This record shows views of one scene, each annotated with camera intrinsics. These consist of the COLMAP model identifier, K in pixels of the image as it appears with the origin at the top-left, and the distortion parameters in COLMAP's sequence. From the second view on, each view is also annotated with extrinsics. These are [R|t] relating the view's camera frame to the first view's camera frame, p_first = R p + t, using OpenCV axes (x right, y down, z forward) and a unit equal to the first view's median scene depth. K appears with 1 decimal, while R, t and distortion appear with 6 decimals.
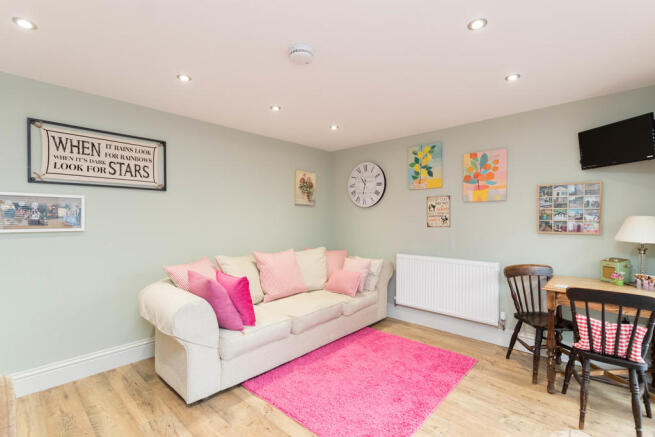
lens RADIAL K [[305.9, 0, 329.6], [0, 305.9, 219.1], [0, 0, 1]] dist [0.010035, 0.000578]
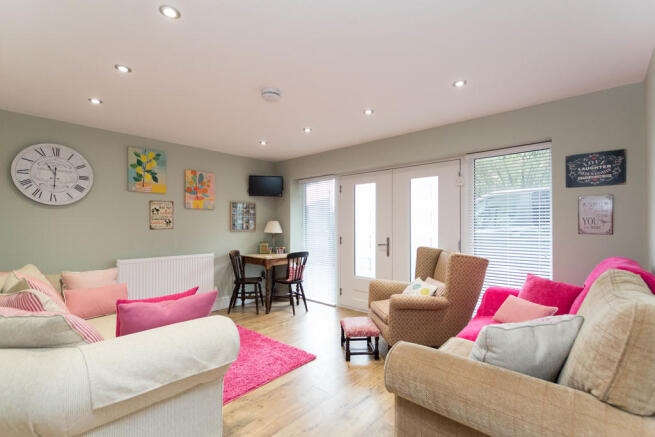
lens RADIAL K [[305.9, 0, 328.4], [0, 305.9, 220.8], [0, 0, 1]] dist [0.010035, 0.000578]
pose [[-0.035295, 0.001080, 0.999376, -0.770620], [-0.009891, 0.999950, -0.001430, -0.008158], [-0.999328, -0.009935, -0.035282, 0.441444]]
